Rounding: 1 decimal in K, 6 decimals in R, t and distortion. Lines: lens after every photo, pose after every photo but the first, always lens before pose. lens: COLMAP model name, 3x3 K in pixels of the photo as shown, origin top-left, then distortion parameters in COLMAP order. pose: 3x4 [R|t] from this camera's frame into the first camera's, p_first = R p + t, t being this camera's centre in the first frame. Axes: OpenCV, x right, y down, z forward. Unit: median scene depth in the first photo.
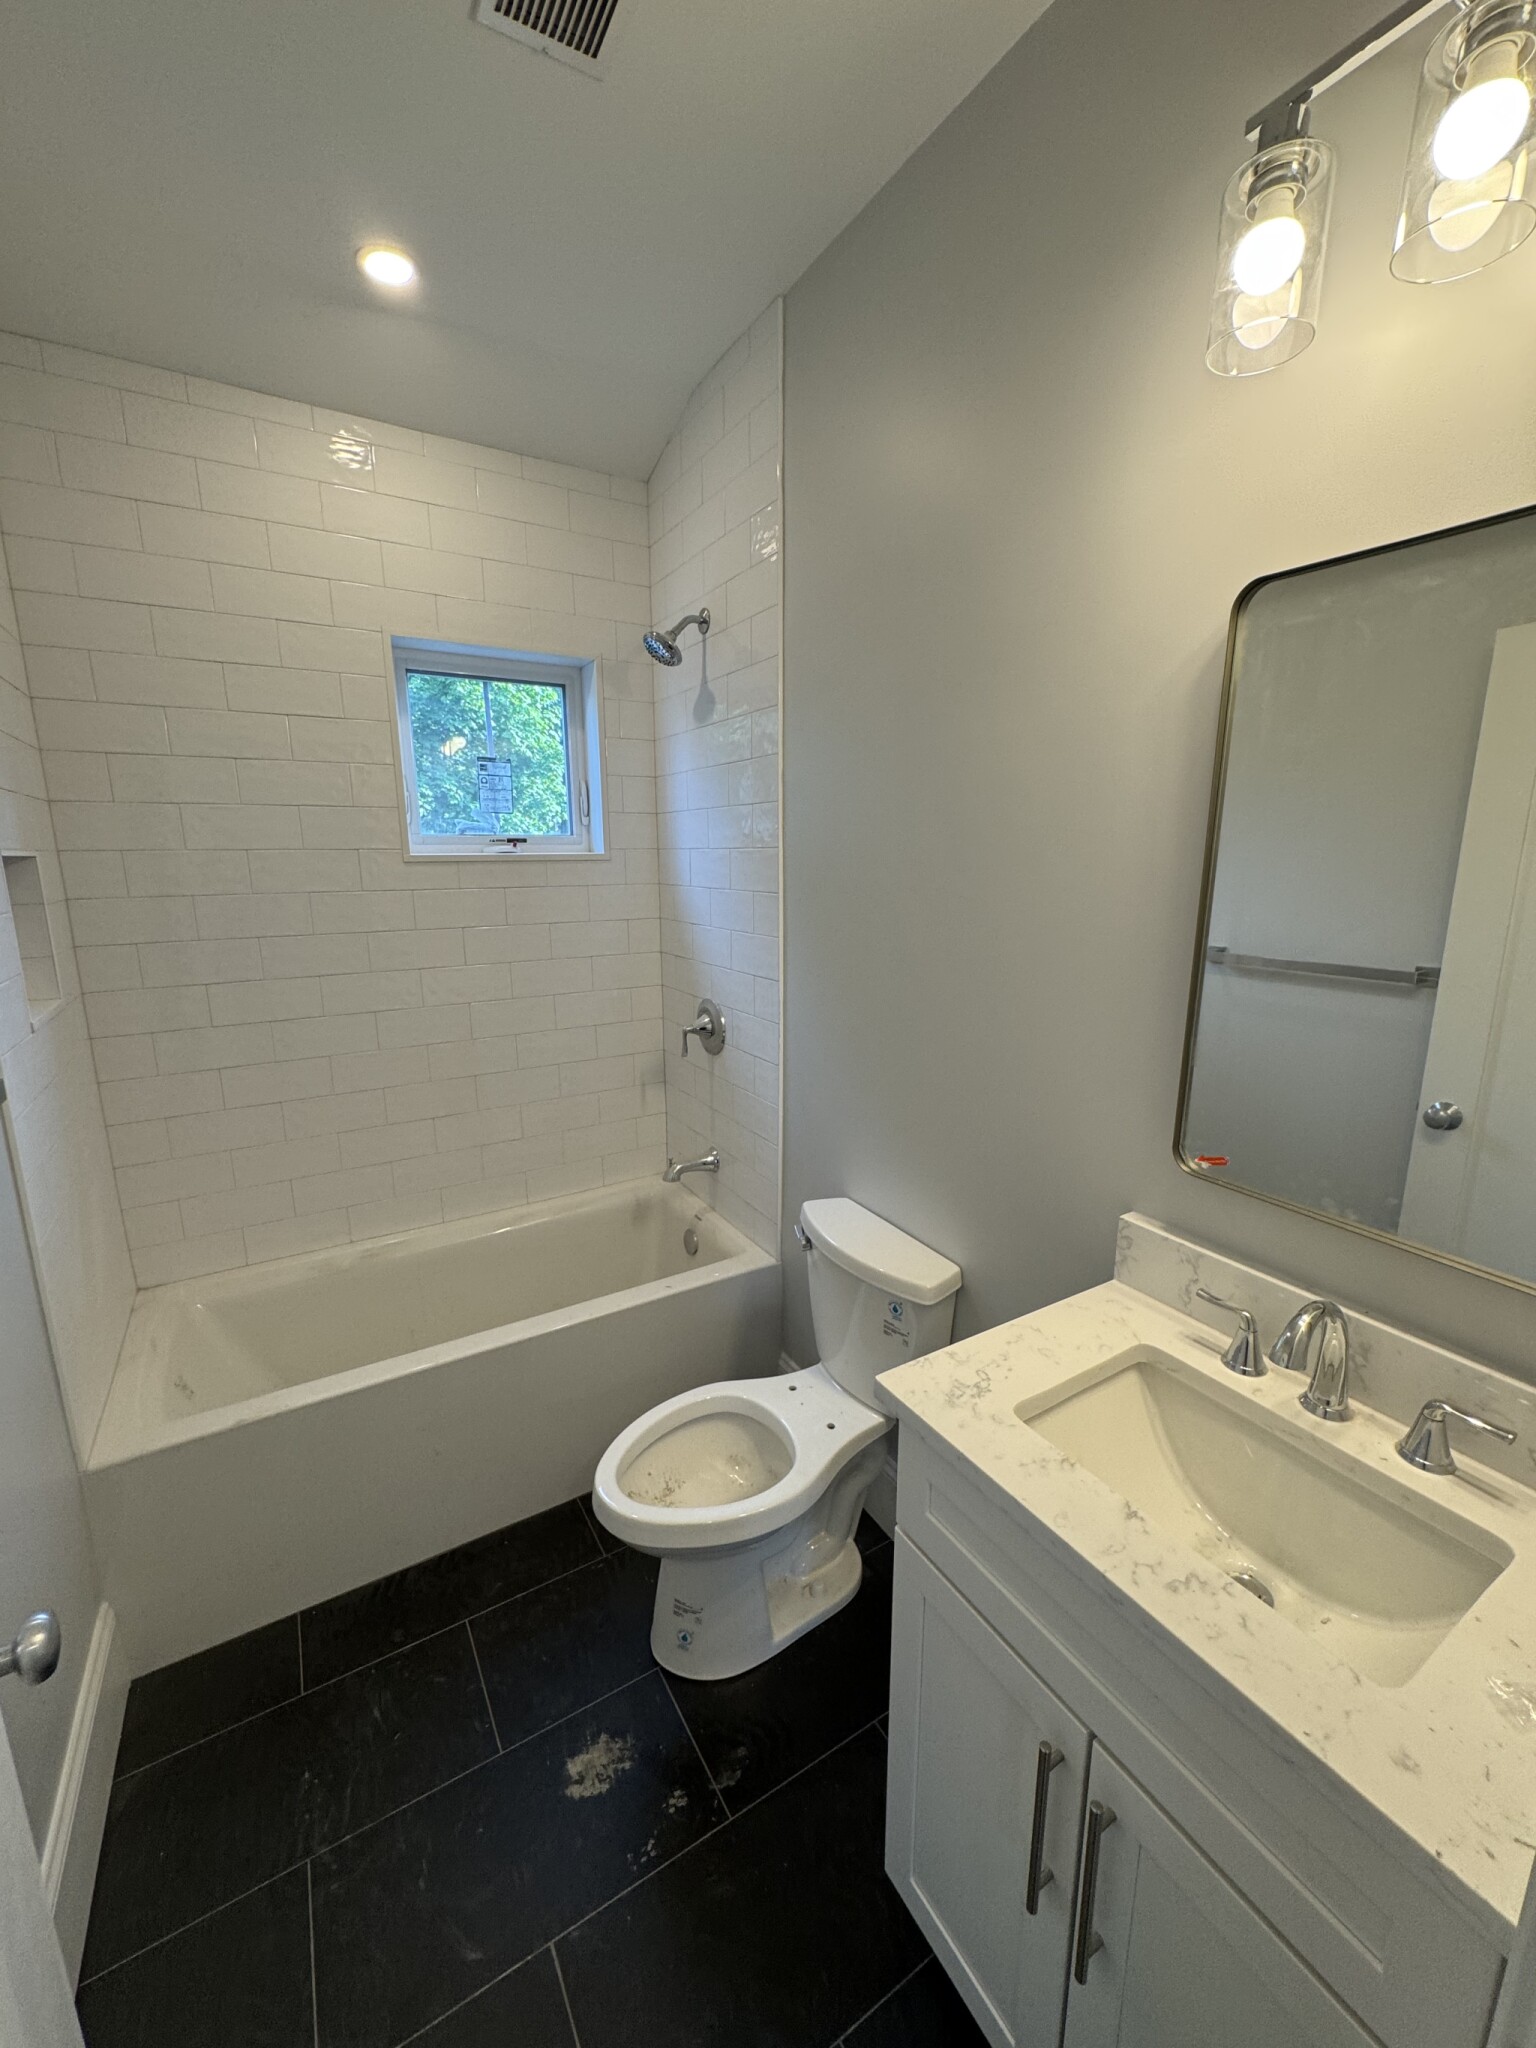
lens RADIAL K [[817.0, 0, 774.3], [0, 817.0, 1010.0], [0, 0, 1]] dist [-0.000751, 0.000675]
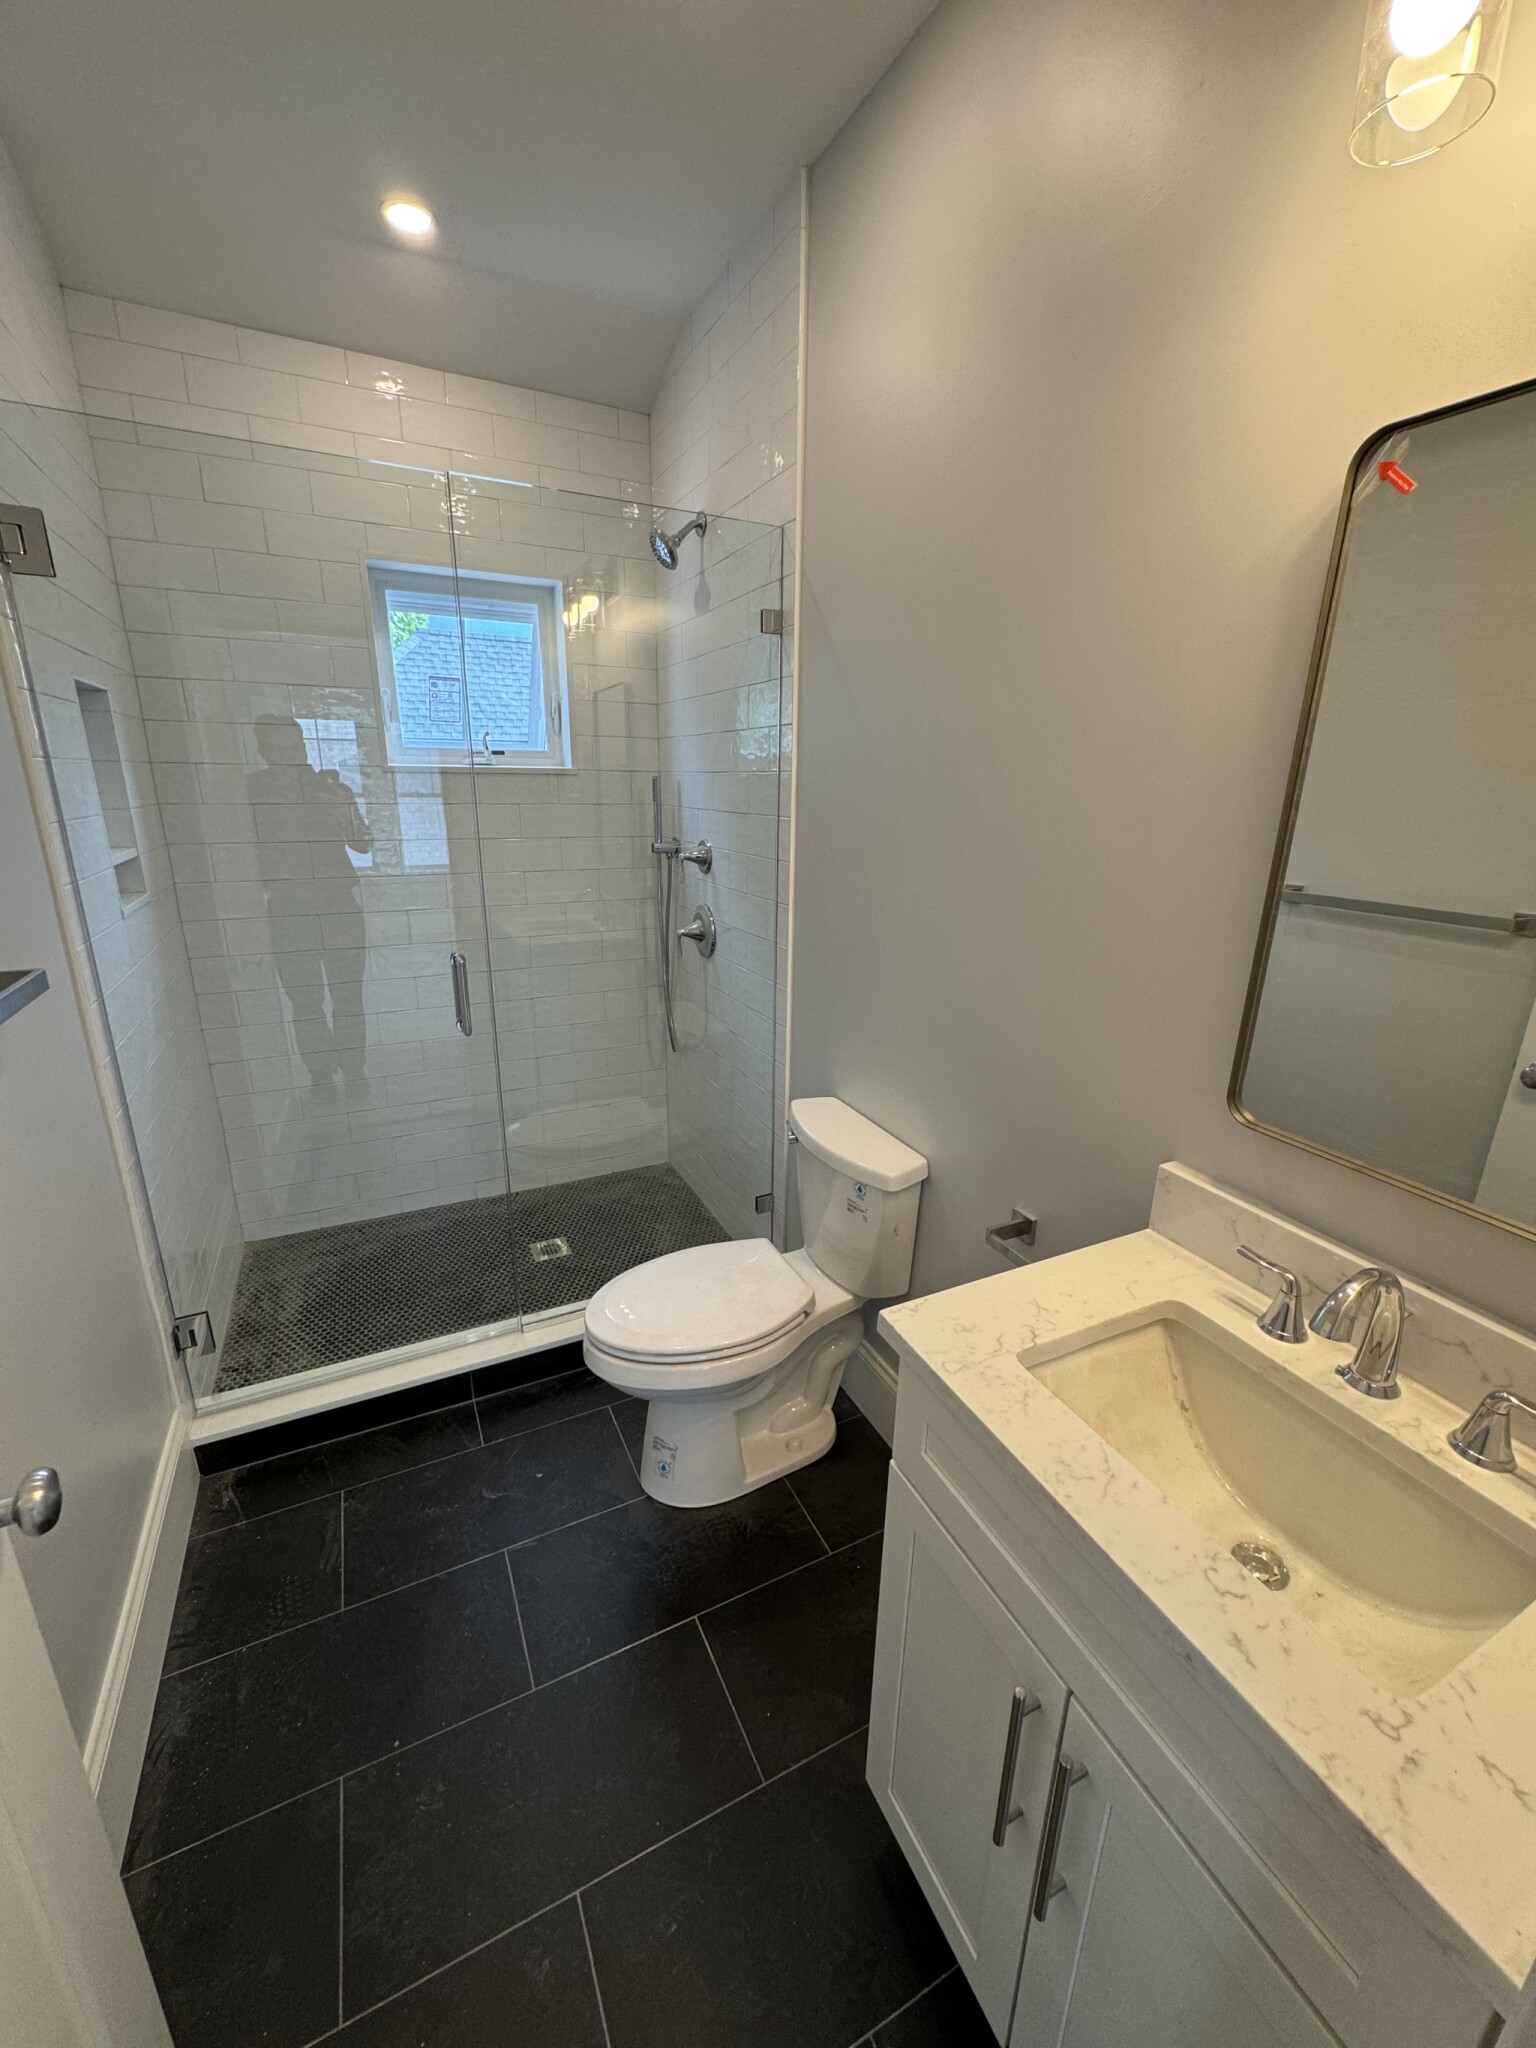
lens RADIAL K [[814.0, 0, 768.0], [0, 814.0, 1024.0], [0, 0, 1]] dist [-0.000566, -0.003351]
pose [[0.995861, 0.046206, -0.078273, 0.066011], [-0.038690, 0.994730, 0.094952, 0.033015], [0.082248, -0.091531, 0.992400, 0.091720]]
